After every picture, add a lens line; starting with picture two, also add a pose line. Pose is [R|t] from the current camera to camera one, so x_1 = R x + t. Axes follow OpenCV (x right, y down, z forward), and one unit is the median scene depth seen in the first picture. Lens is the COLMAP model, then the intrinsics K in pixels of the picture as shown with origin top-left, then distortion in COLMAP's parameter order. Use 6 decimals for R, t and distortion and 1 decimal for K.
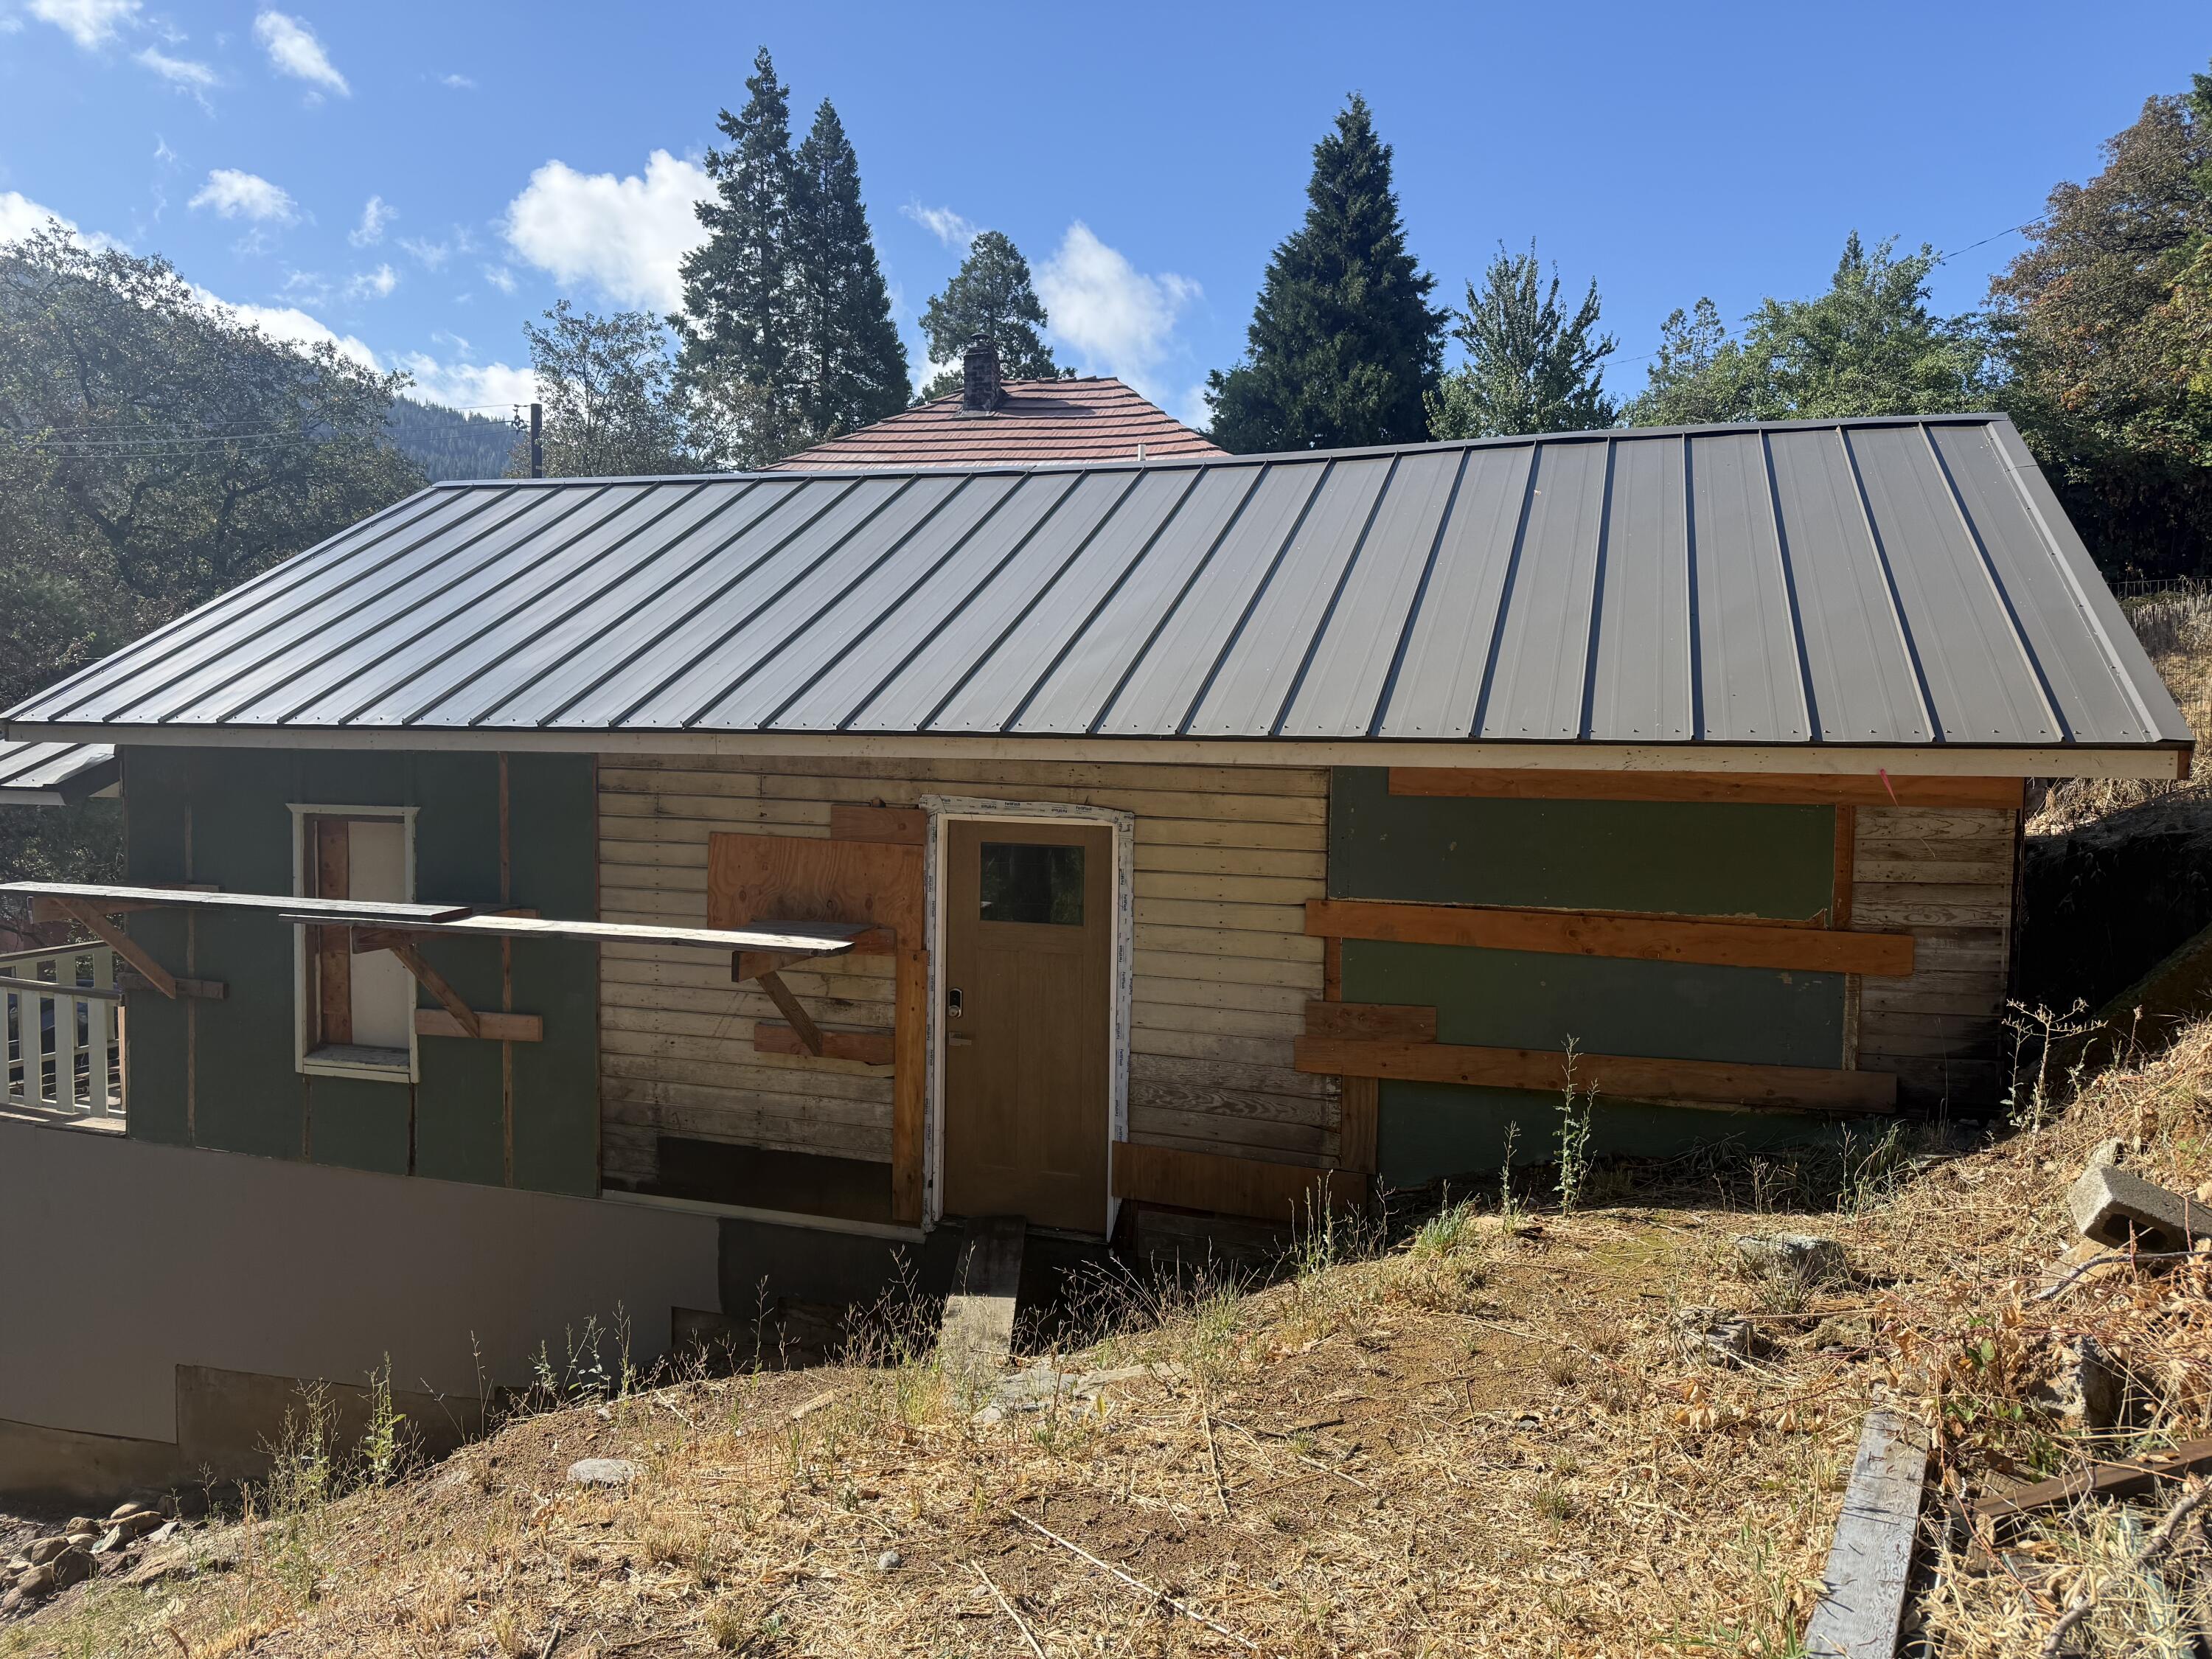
lens RADIAL K [[1565.3, 0, 1106.0], [0, 1565.3, 829.5], [0, 0, 1]] dist [0.054888, -0.071468]
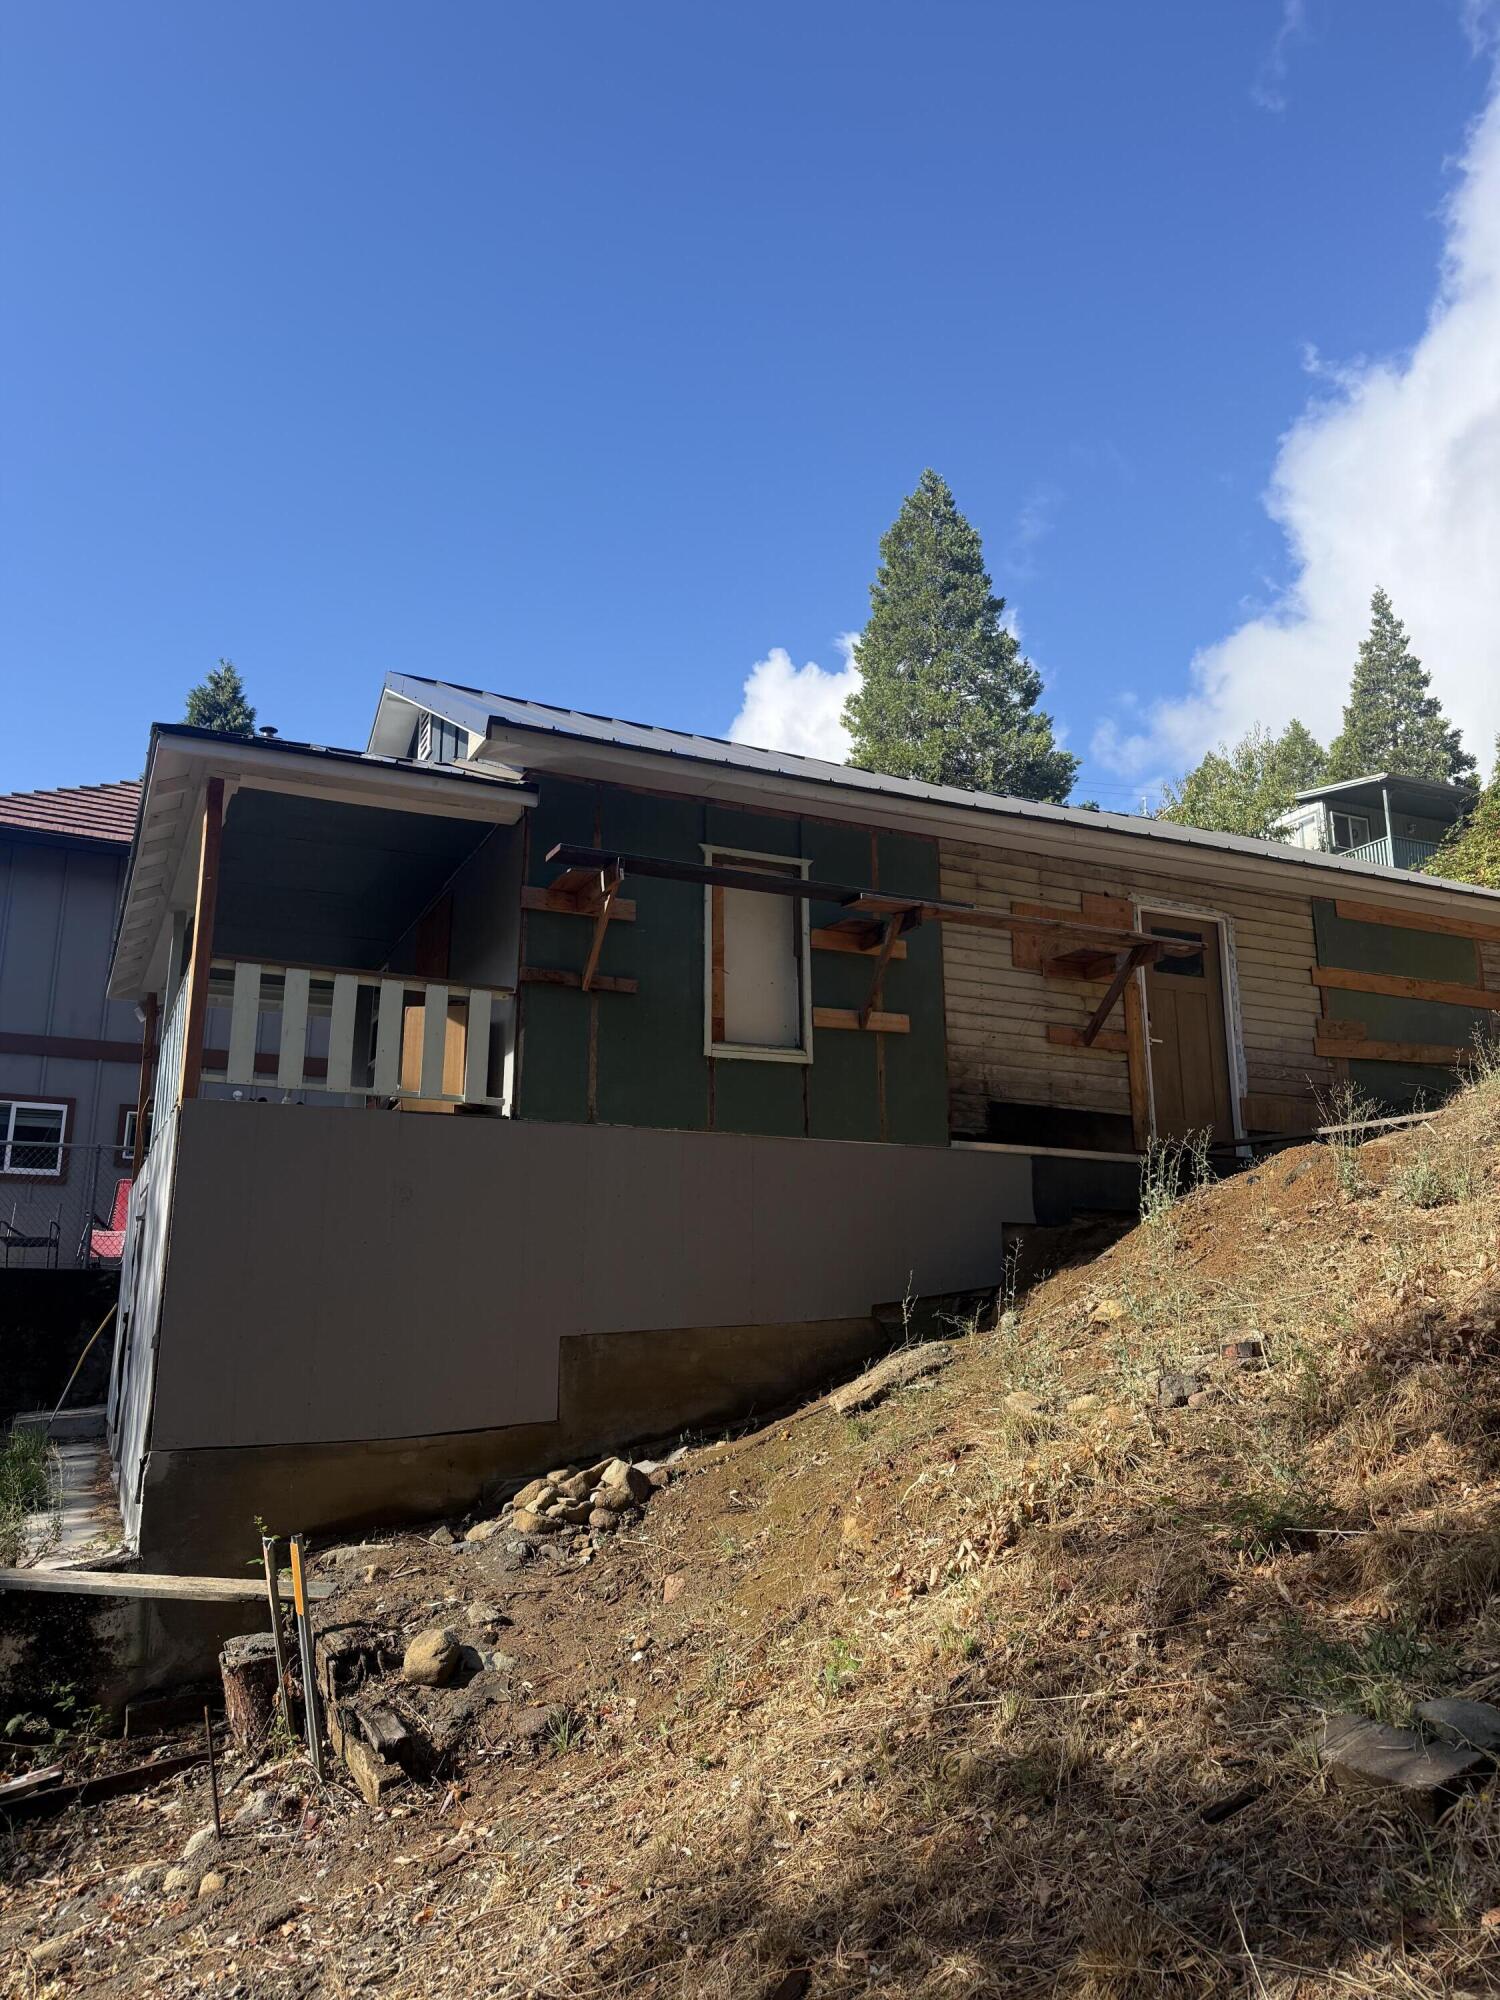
lens RADIAL K [[1415.3, 0, 750.0], [0, 1415.3, 1000.0], [0, 0, 1]] dist [0.054888, -0.071468]
pose [[0.736297, 0.135090, 0.663037, -1.327643], [0.052578, 0.965484, -0.255099, 0.428542], [-0.674613, 0.222690, 0.703780, 0.218765]]
